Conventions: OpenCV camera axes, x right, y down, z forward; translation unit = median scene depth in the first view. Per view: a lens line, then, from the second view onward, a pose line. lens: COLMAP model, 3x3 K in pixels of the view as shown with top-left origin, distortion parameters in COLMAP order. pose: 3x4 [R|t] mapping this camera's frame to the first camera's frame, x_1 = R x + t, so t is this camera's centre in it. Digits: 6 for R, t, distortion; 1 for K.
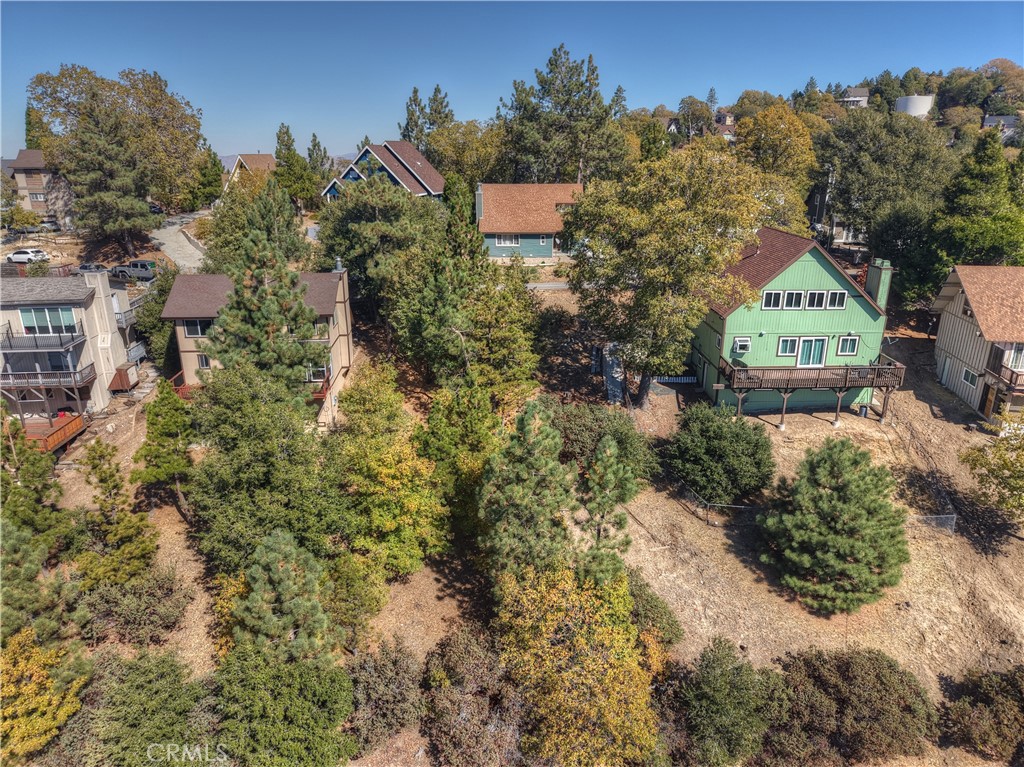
lens RADIAL K [[693.3, 0, 516.8], [0, 693.3, 382.9], [0, 0, 1]] dist [0.005608, 0.001682]
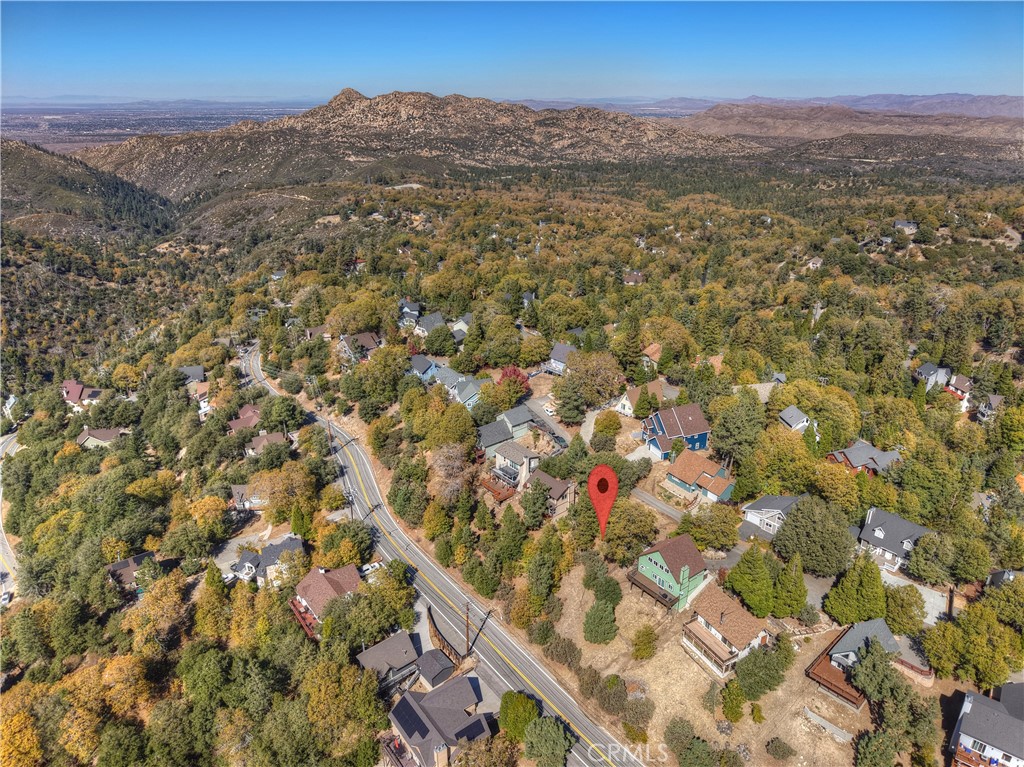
lens RADIAL K [[686.7, 0, 516.0], [0, 686.7, 386.5], [0, 0, 1]] dist [0.031006, -0.030323]
pose [[0.582796, 0.320435, -0.746773, 2.554314], [-0.255279, 0.944642, 0.206115, -1.640218], [0.771480, 0.070513, 0.632334, -1.781883]]
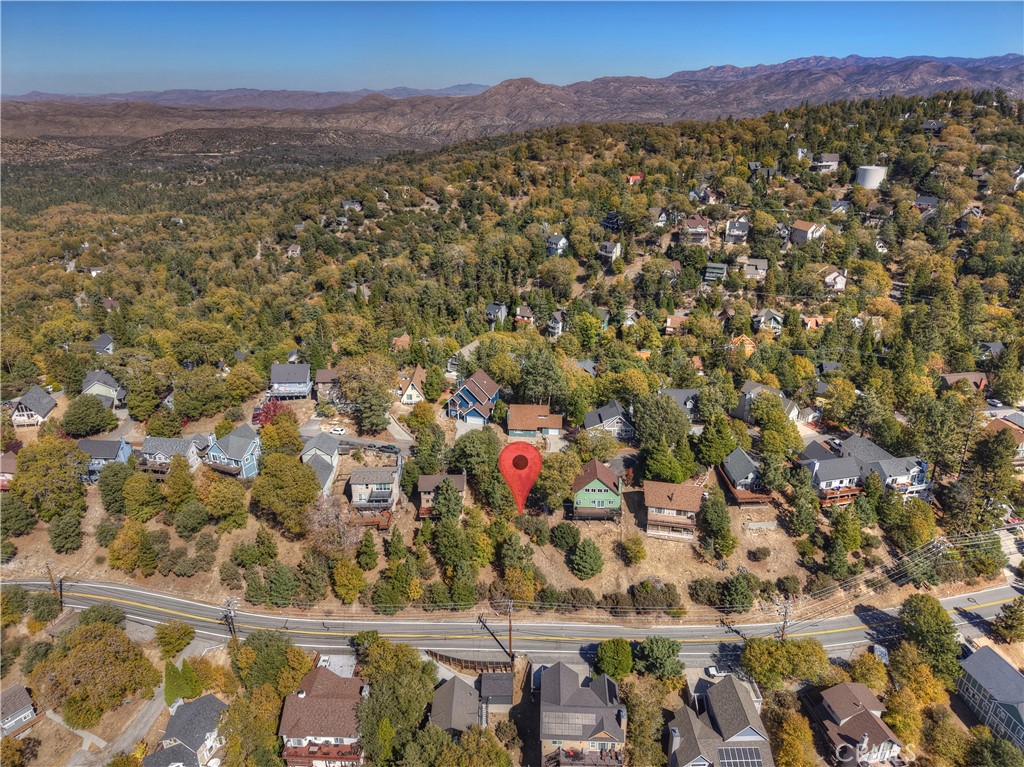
lens RADIAL K [[686.7, 0, 516.0], [0, 686.7, 386.5], [0, 0, 1]] dist [0.031006, -0.030323]
pose [[0.997362, 0.026180, -0.067708, 0.284030], [-0.019780, 0.995421, 0.093515, -1.195754], [0.069846, -0.091928, 0.993313, -3.027336]]
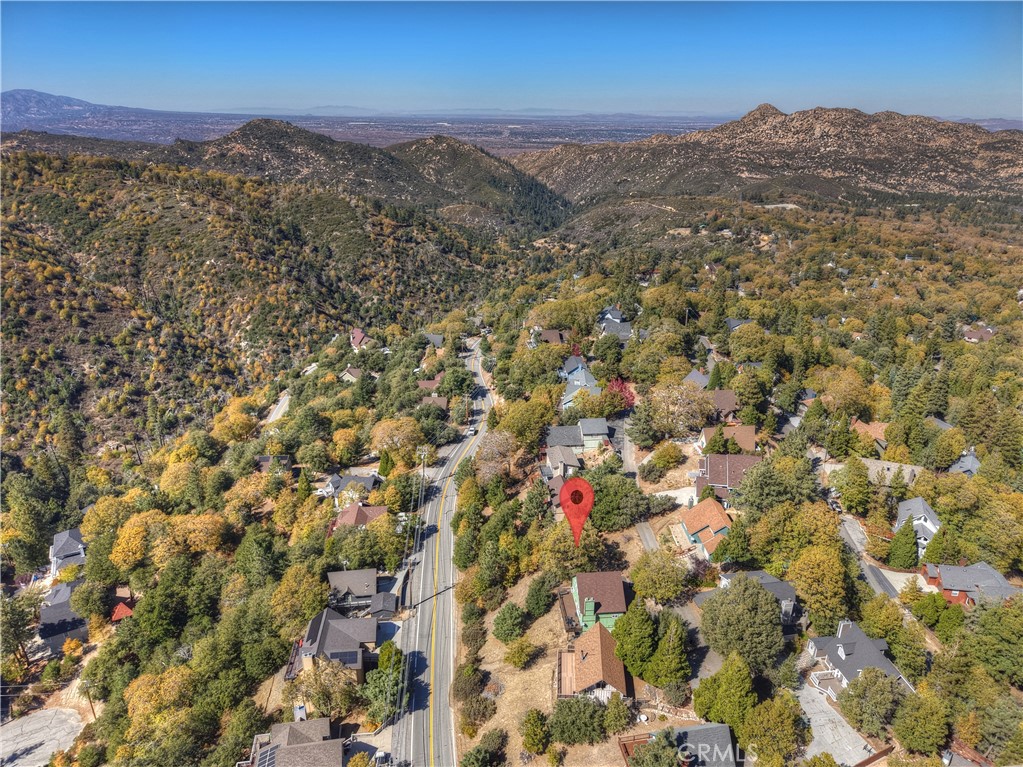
lens RADIAL K [[686.0, 0, 515.5], [0, 686.0, 386.5], [0, 0, 1]] dist [0.031006, -0.030323]
pose [[0.070775, 0.380041, -0.922258, 3.457948], [-0.324427, 0.883078, 0.338999, -2.234102], [0.943259, 0.275212, 0.185796, -0.036839]]
